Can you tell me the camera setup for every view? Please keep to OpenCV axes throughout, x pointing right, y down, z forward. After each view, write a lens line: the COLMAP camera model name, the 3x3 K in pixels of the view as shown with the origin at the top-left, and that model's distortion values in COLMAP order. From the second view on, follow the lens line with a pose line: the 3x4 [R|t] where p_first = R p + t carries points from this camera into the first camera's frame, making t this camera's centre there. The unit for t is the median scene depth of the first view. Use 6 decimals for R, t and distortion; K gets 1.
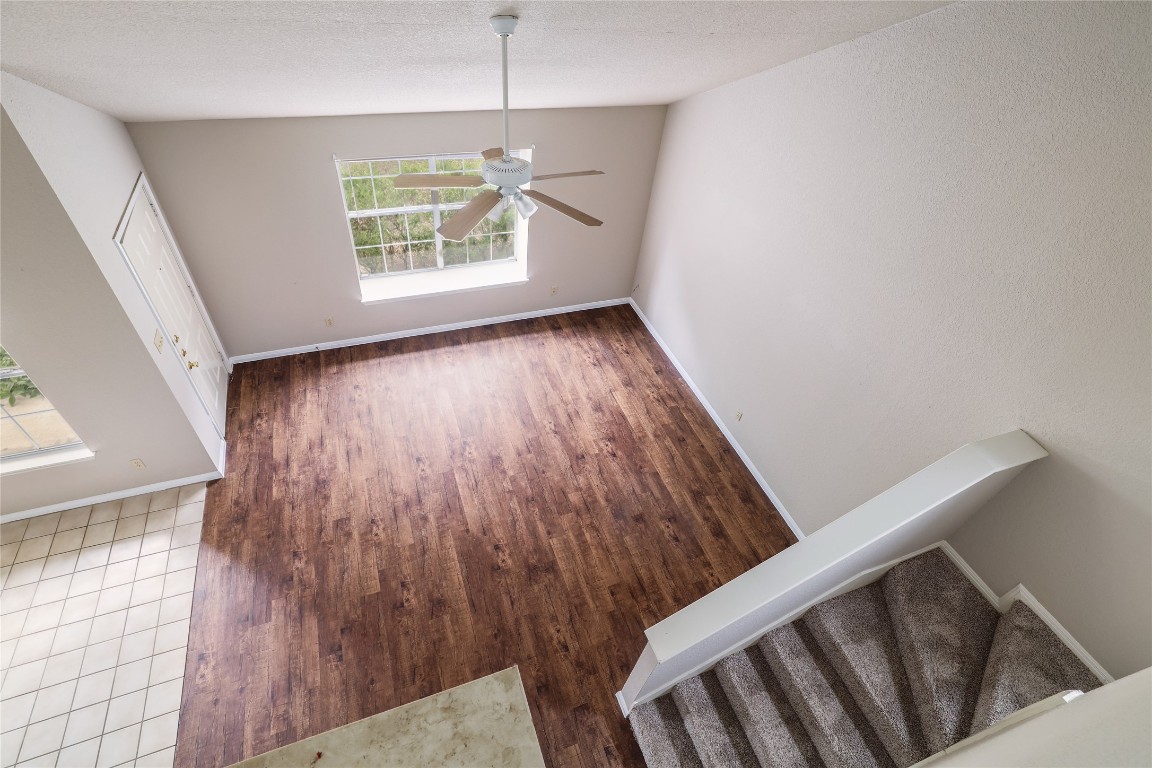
lens RADIAL K [[561.6, 0, 597.6], [0, 561.6, 362.8], [0, 0, 1]] dist [-0.024093, 0.008044]
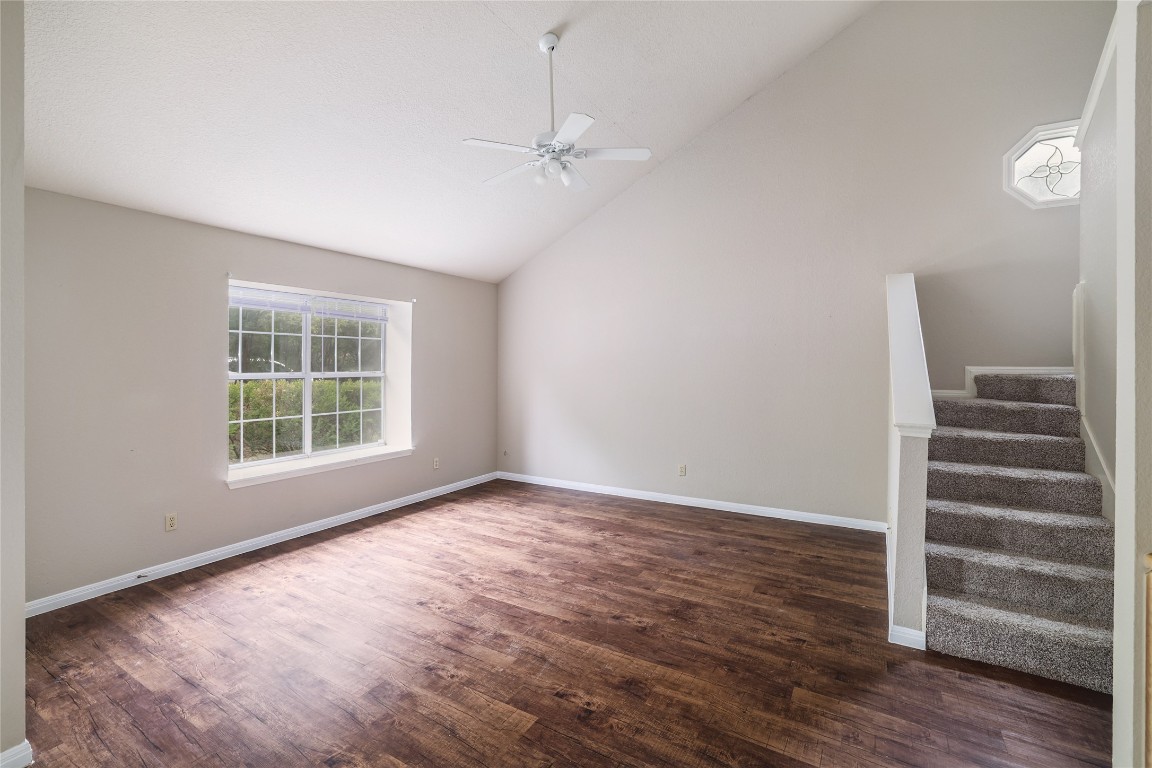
lens RADIAL K [[502.1, 0, 569.6], [0, 502.1, 364.2], [0, 0, 1]] dist [-0.015957, 0.003514]
pose [[0.791077, -0.104661, 0.602697, -0.533203], [0.466994, 0.739710, -0.484505, 0.347532], [-0.395113, 0.664736, 0.634044, 0.391958]]
